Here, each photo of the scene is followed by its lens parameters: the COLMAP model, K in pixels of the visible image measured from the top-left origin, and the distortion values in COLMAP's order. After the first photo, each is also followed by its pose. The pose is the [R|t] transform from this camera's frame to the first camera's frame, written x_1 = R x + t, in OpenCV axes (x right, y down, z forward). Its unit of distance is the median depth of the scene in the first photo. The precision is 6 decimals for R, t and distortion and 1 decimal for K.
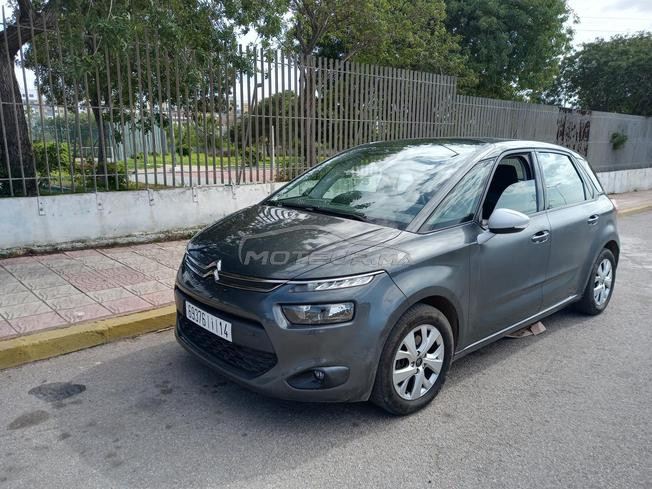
lens RADIAL K [[497.0, 0, 326.0], [0, 497.0, 244.5], [0, 0, 1]] dist [0.053261, -0.039662]
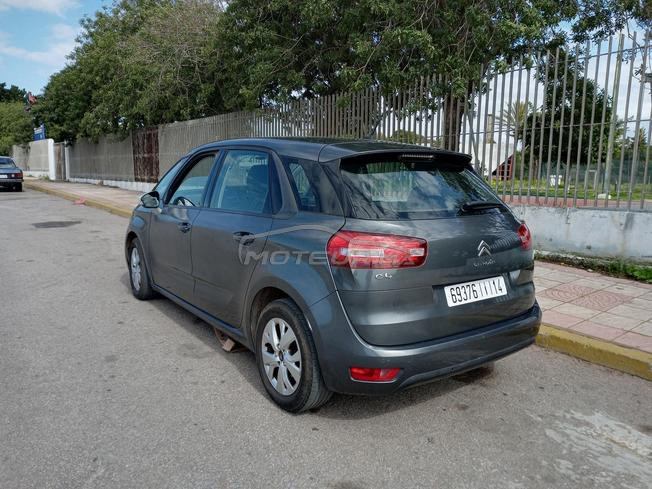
lens RADIAL K [[497.0, 0, 326.0], [0, 497.0, 244.5], [0, 0, 1]] dist [0.053261, -0.039662]
pose [[-0.114282, 0.129773, -0.984936, 1.261754], [-0.208353, 0.966251, 0.151487, -0.180554], [0.971354, 0.222526, -0.083386, 1.202552]]
